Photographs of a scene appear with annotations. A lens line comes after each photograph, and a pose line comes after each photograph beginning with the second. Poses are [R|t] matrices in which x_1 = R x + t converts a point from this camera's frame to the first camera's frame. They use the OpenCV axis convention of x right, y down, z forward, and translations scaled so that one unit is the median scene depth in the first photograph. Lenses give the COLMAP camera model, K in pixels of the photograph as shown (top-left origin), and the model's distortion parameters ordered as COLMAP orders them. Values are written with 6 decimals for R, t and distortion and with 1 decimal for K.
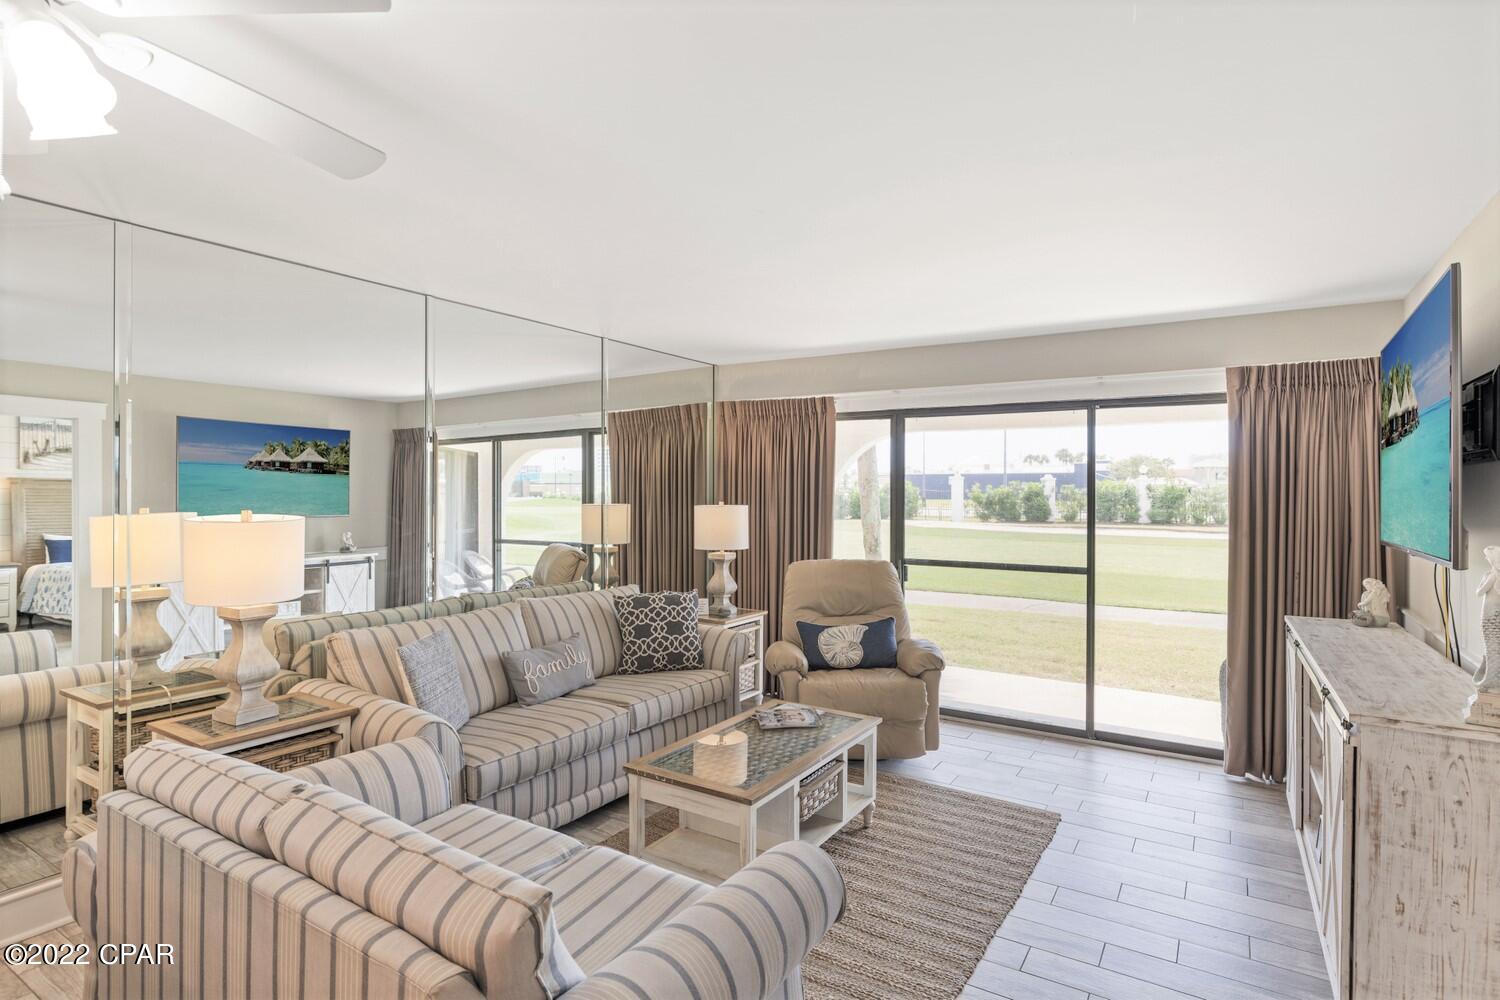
lens RADIAL K [[763.0, 0, 756.0], [0, 763.0, 489.5], [0, 0, 1]] dist [-0.004348, 0.000639]
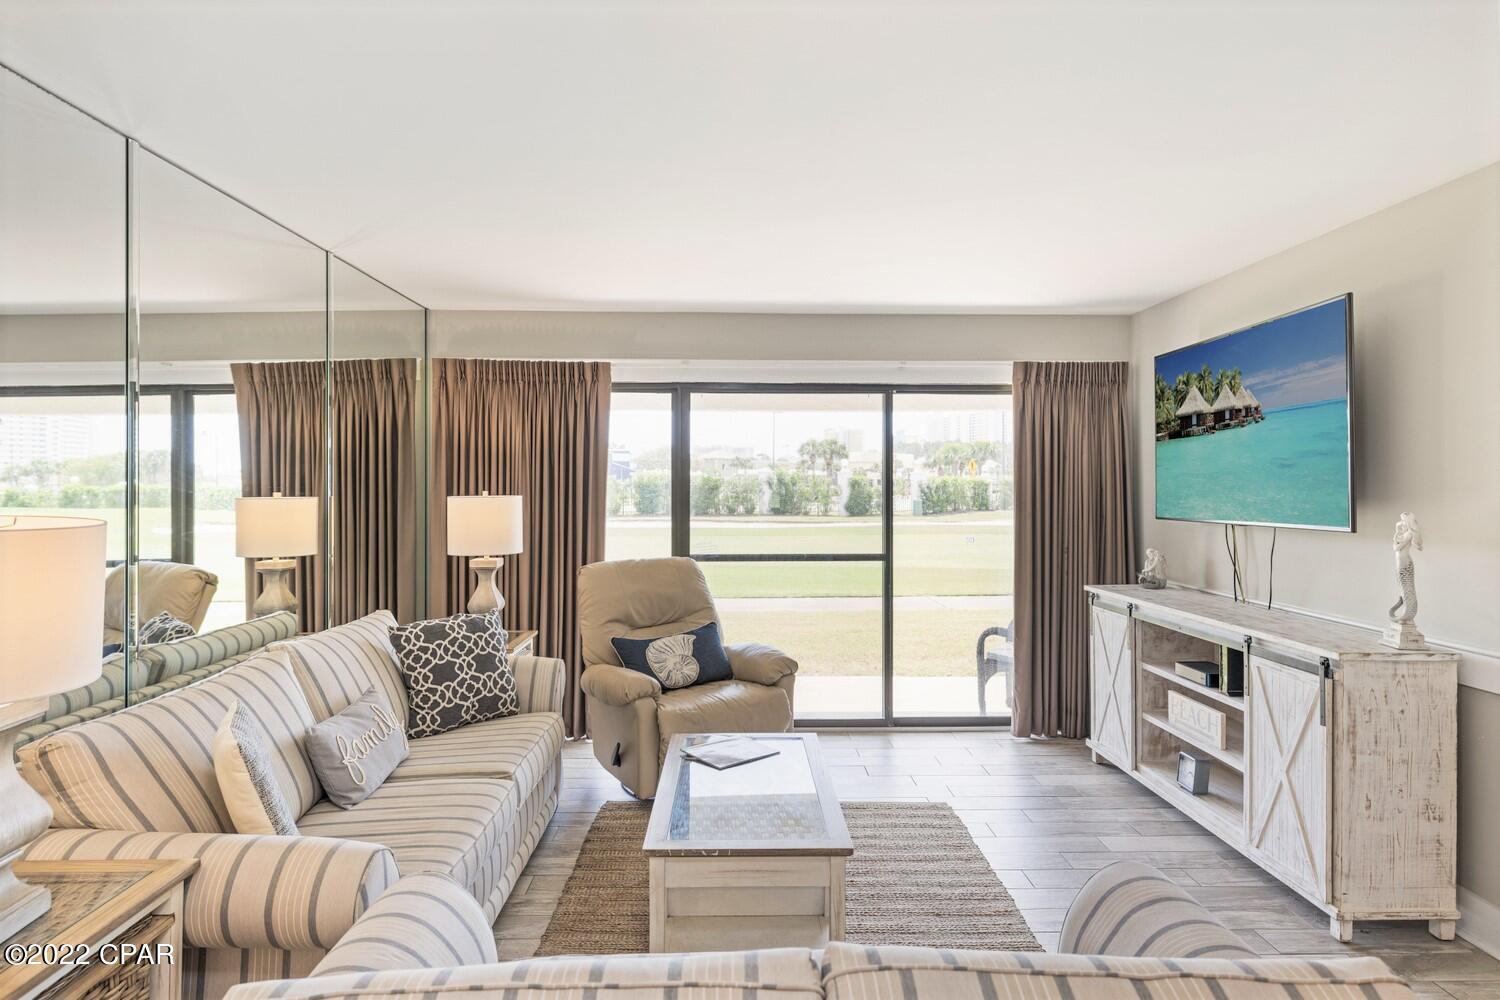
lens RADIAL K [[870.9, 0, 750.2], [0, 870.9, 476.5], [0, 0, 1]] dist [0.003390, 0.000036]
pose [[0.834720, 0.000121, 0.550675, -0.348351], [0.002942, 0.999985, -0.004680, 0.007384], [-0.550667, 0.005527, 0.834706, 0.159424]]
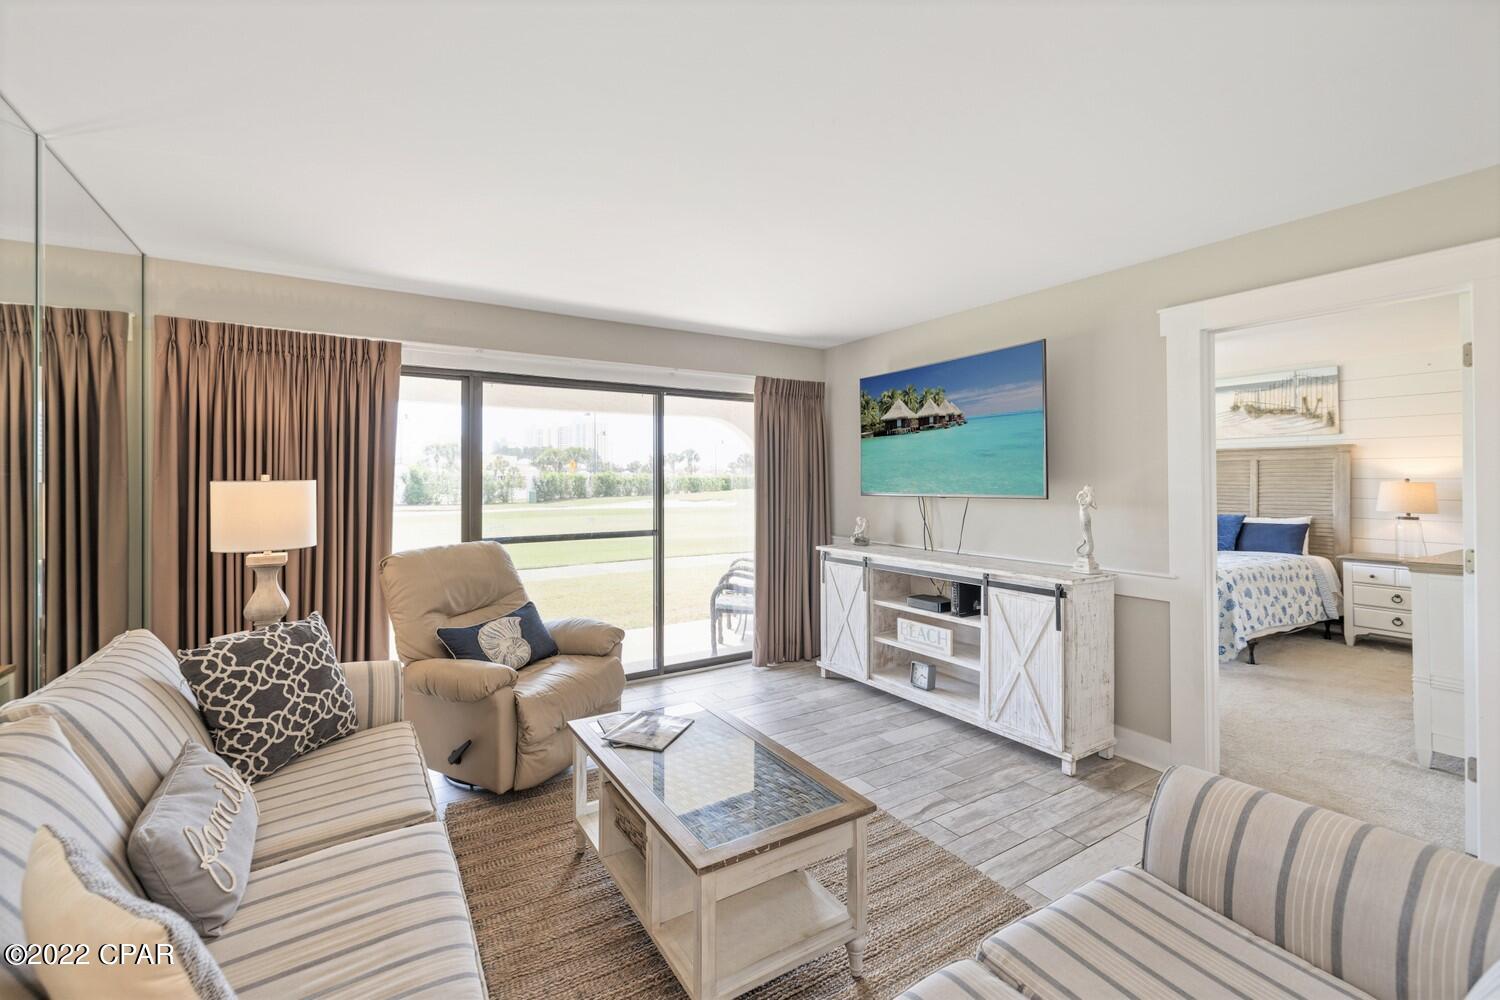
lens RADIAL K [[640.9, 0, 745.9], [0, 640.9, 473.9], [0, 0, 1]] dist [-0.000371, 0.000059]
pose [[0.440214, 0.000127, 0.897893, -0.407574], [0.004609, 0.999986, -0.002402, 0.020861], [-0.897881, 0.005196, 0.440207, 0.462580]]
